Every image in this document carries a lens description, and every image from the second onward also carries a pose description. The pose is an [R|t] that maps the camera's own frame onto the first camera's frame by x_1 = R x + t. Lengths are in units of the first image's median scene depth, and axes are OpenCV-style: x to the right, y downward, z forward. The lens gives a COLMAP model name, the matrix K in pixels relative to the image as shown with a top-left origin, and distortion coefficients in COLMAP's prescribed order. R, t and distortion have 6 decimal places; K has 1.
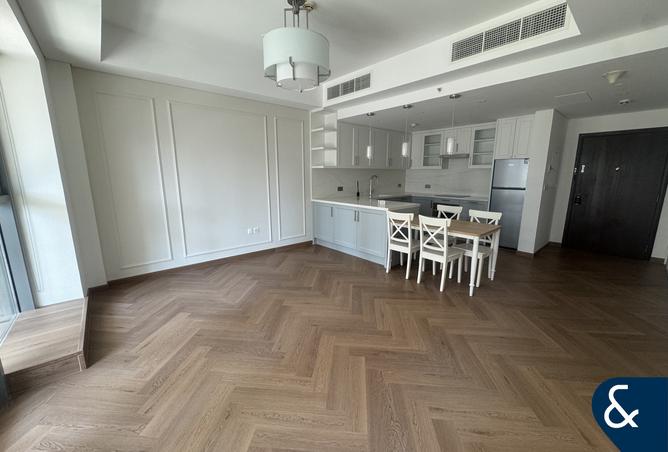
lens RADIAL K [[268.8, 0, 332.2], [0, 268.8, 225.5], [0, 0, 1]] dist [0.000185, 0.000031]
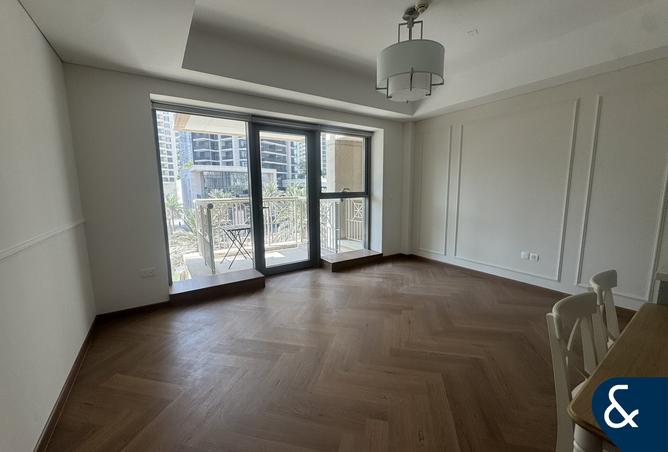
lens RADIAL K [[268.8, 0, 333.7], [0, 268.8, 223.2], [0, 0, 1]] dist [0.000185, 0.000031]
pose [[-0.125853, 0.131197, -0.983335, 0.684128], [-0.184225, 0.970885, 0.153114, -0.114446], [0.974793, 0.200425, -0.098019, 0.652567]]
